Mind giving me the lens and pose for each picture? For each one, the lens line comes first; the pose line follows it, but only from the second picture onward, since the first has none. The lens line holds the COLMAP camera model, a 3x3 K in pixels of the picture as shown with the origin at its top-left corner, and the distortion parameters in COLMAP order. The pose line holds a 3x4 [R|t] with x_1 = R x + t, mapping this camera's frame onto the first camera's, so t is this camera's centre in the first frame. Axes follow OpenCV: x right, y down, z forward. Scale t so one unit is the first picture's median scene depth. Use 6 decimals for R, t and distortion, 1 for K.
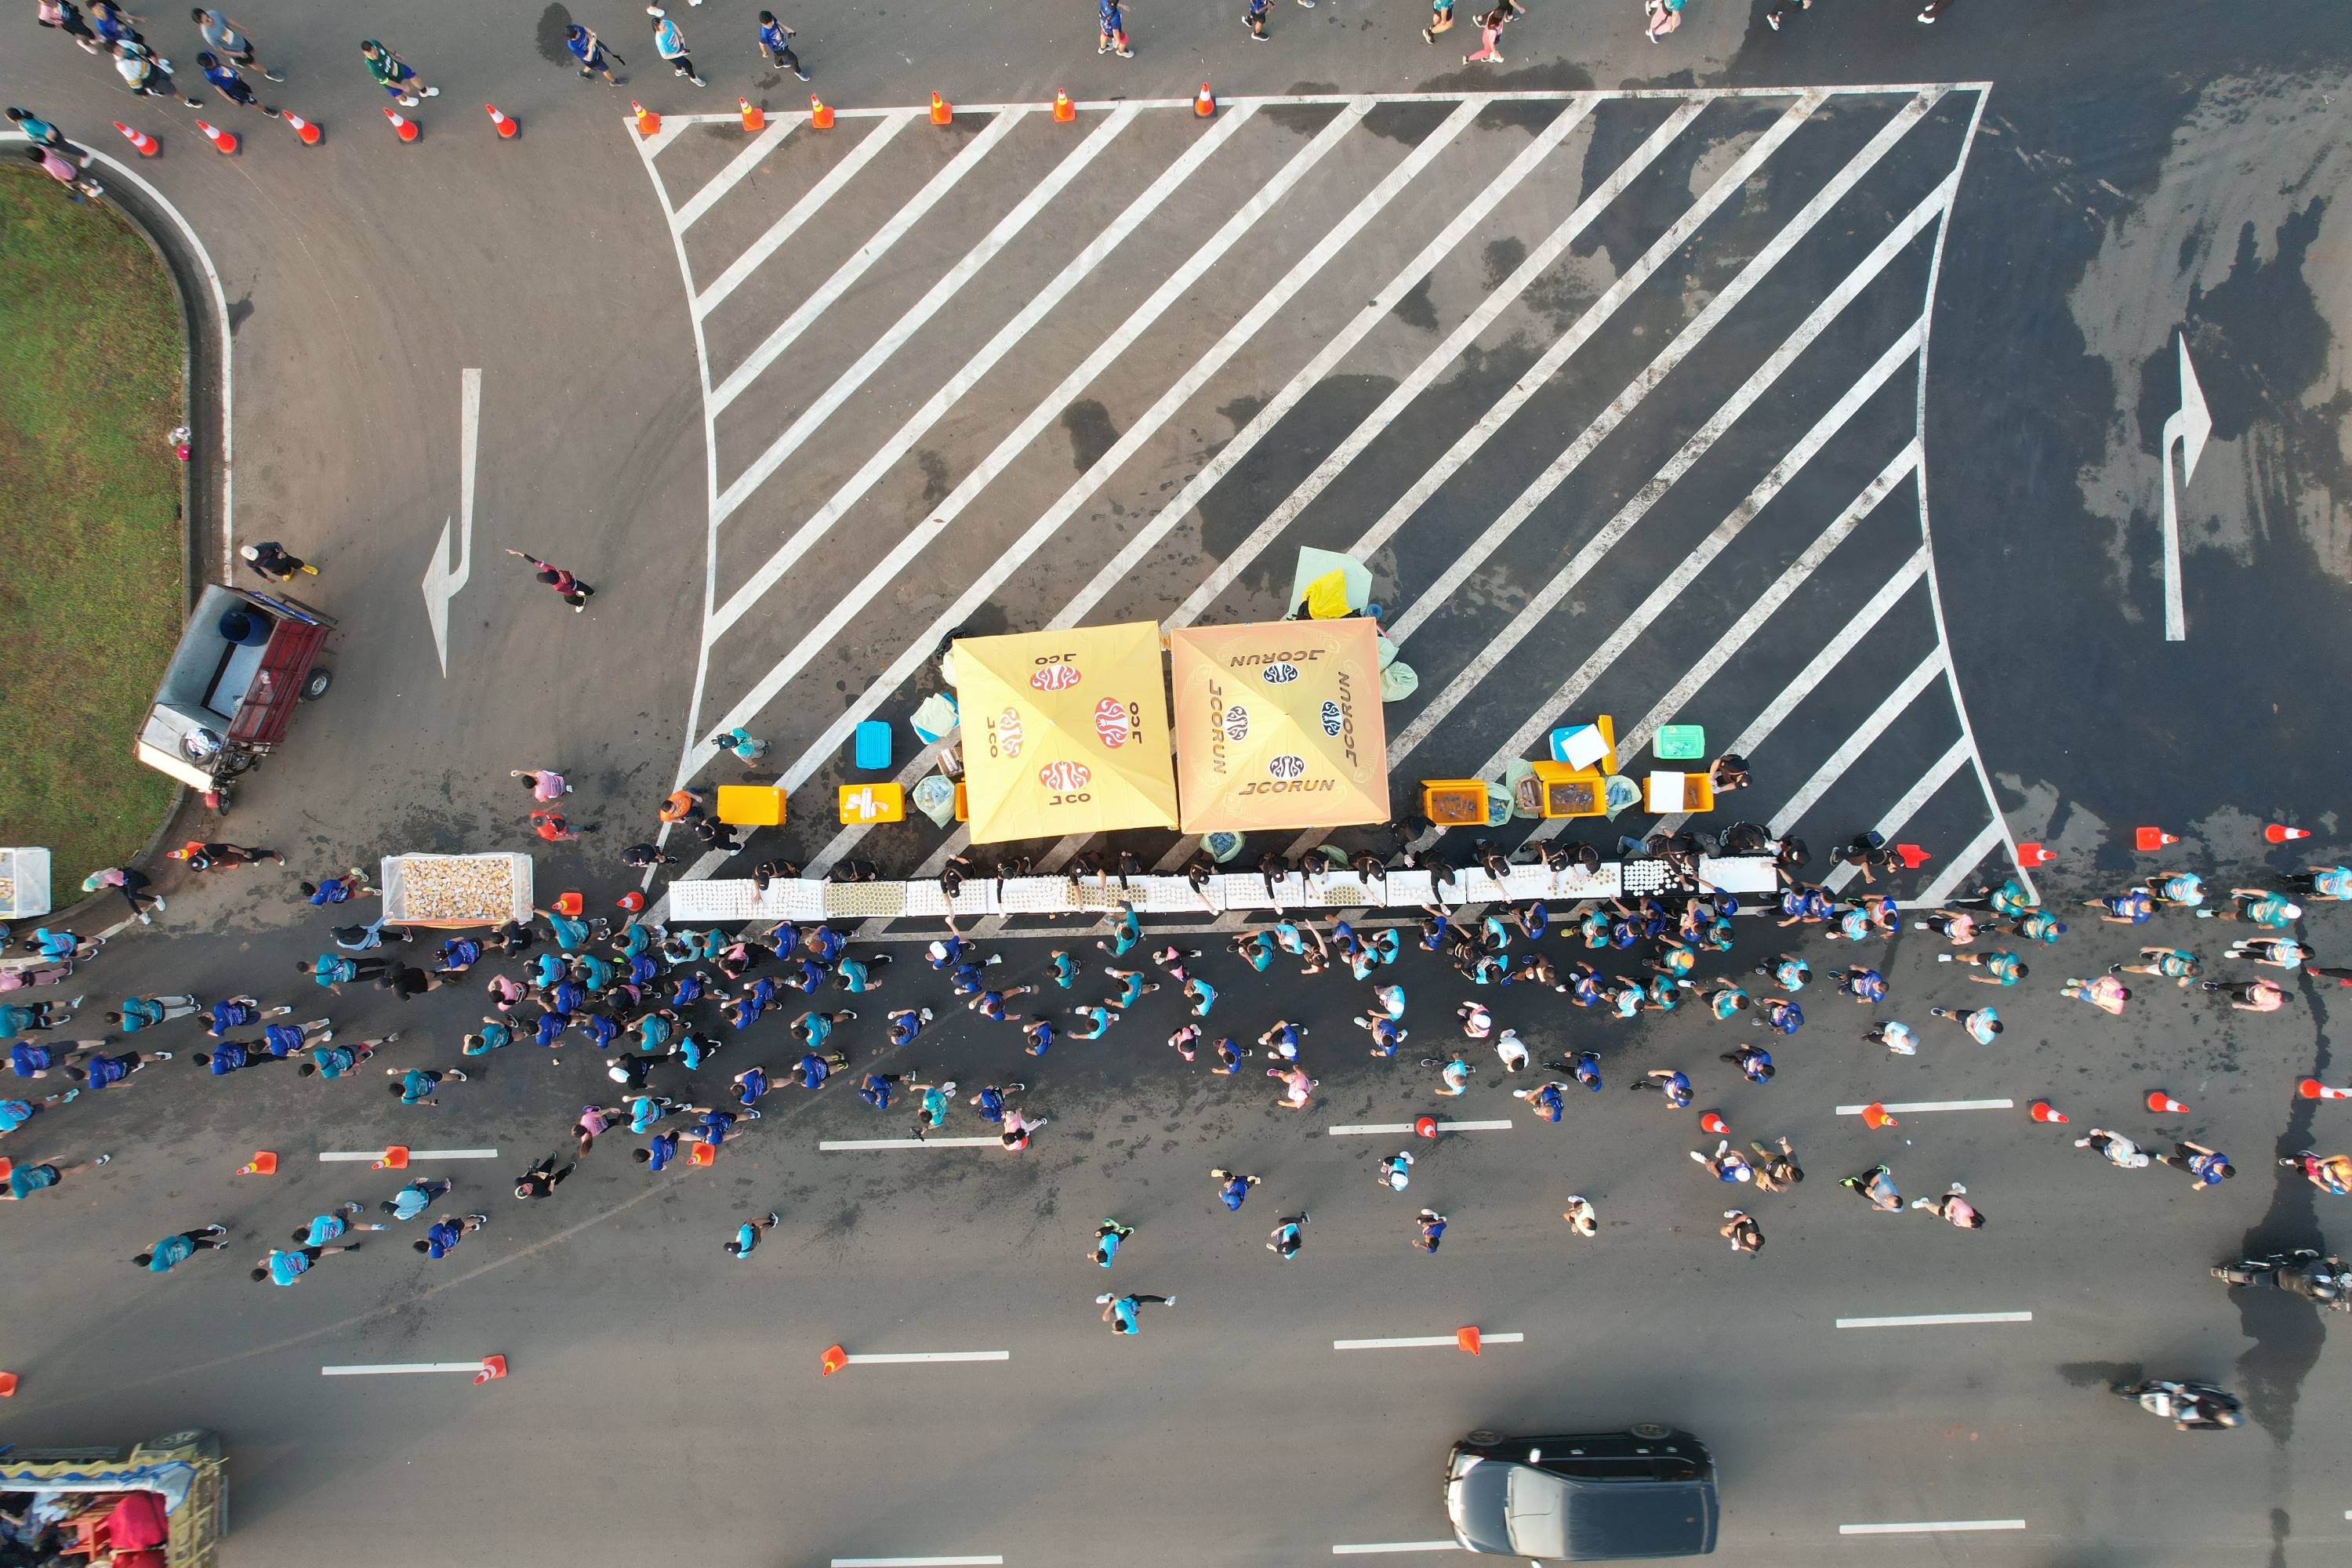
lens RADIAL K [[1518.7, 0, 1181.9], [0, 1518.7, 799.3], [0, 0, 1]] dist [-0.066223, 0.058442]
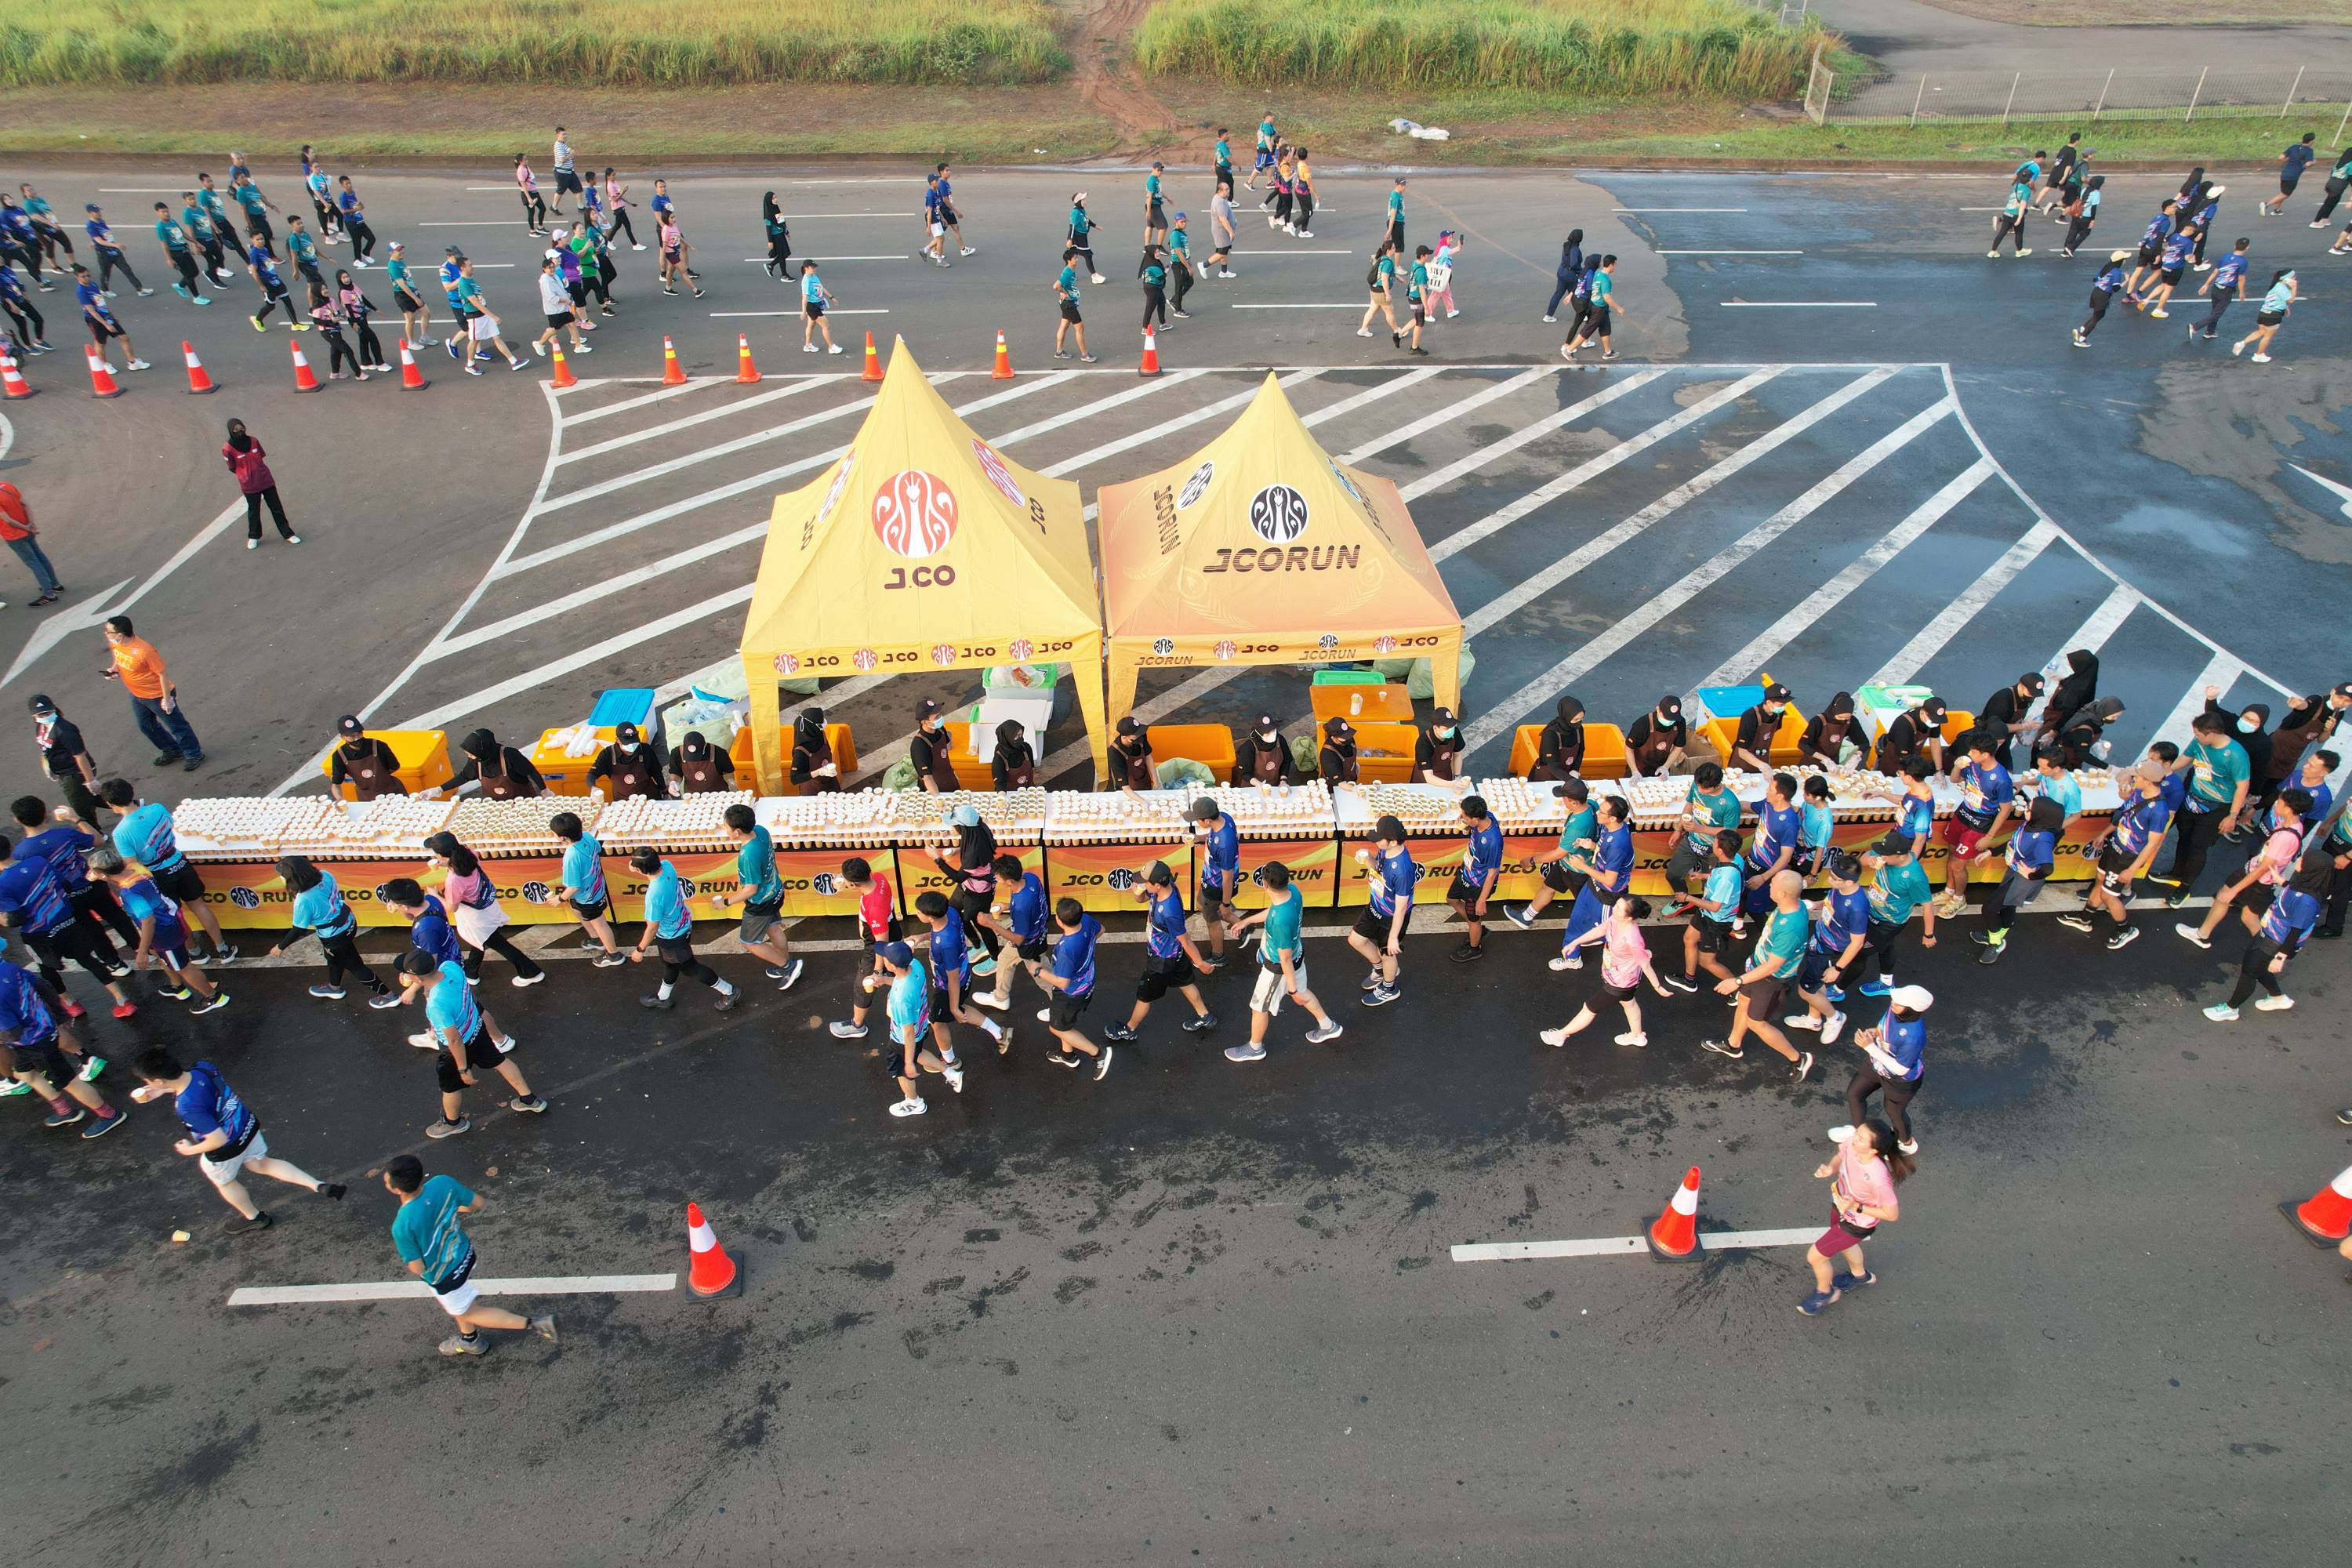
lens RADIAL K [[1518.7, 0, 1174.1], [0, 1518.7, 788.6], [0, 0, 1]] dist [-0.066223, 0.058442]
pose [[0.999841, -0.008718, 0.015562, 0.014077], [0.017662, 0.605961, -0.795298, 0.475304], [-0.002496, 0.795447, 0.606019, 0.639575]]
